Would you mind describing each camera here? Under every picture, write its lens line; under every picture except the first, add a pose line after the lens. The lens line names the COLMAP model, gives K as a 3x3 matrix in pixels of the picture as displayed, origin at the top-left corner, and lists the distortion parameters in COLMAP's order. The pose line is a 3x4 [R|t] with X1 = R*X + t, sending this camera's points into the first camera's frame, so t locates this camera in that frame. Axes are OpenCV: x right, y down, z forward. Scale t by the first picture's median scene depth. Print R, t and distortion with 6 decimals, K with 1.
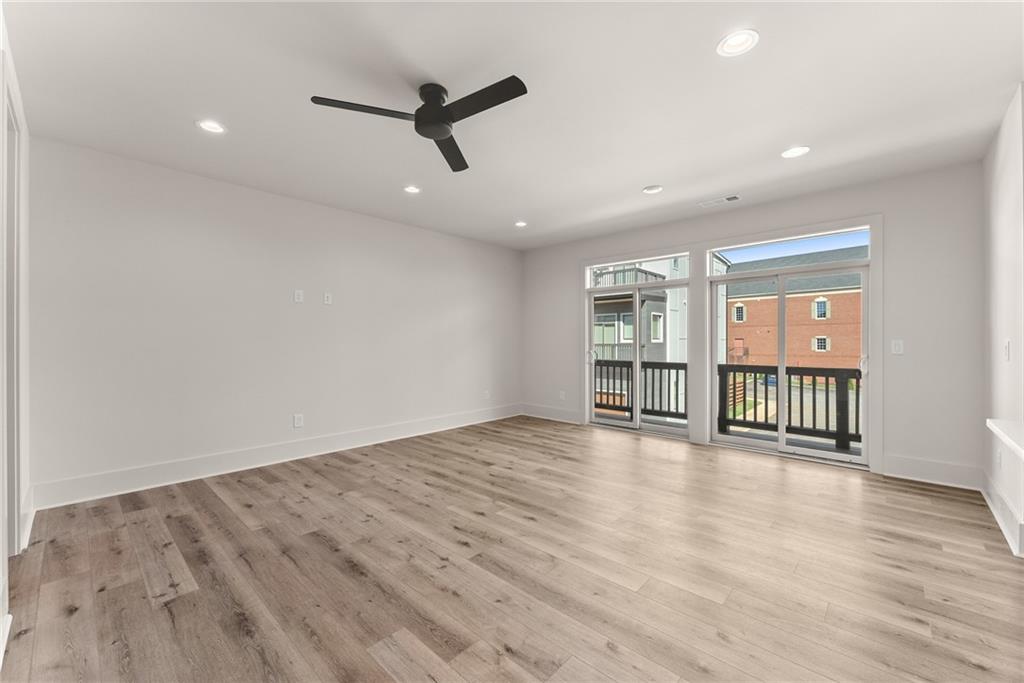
lens RADIAL K [[409.2, 0, 505.9], [0, 409.2, 343.0], [0, 0, 1]] dist [-0.004537, -0.000153]
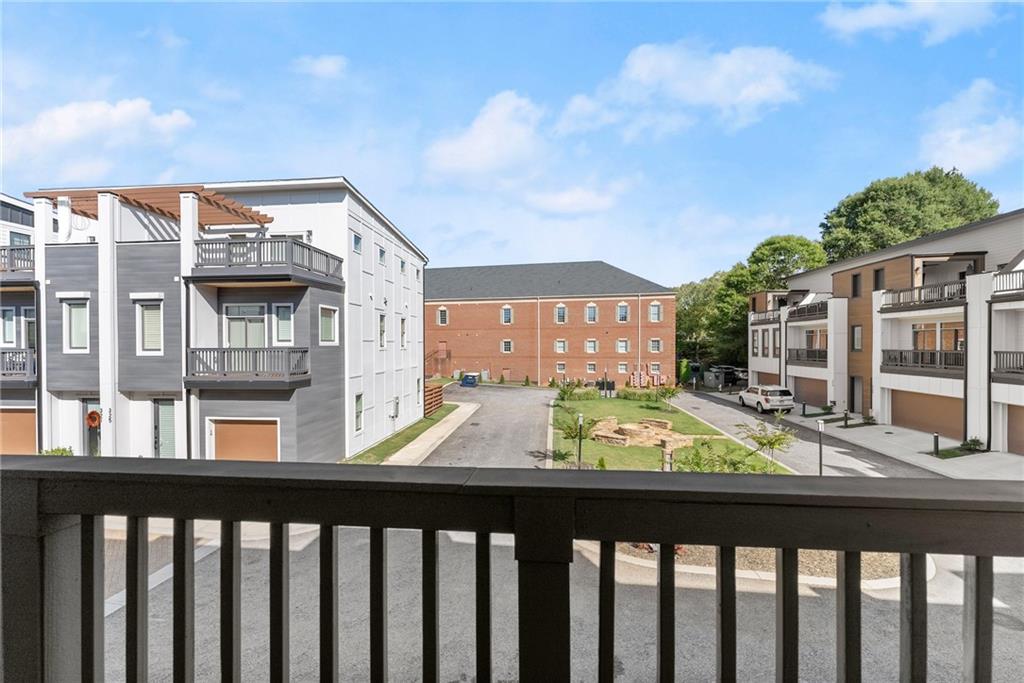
lens RADIAL K [[414.9, 0, 514.8], [0, 414.9, 352.3], [0, 0, 1]] dist [-0.002955, -0.000599]
pose [[0.781361, -0.013846, 0.623926, 0.692327], [0.004568, 0.999854, 0.016468, 0.000368], [-0.624063, -0.010018, 0.781310, 0.856712]]
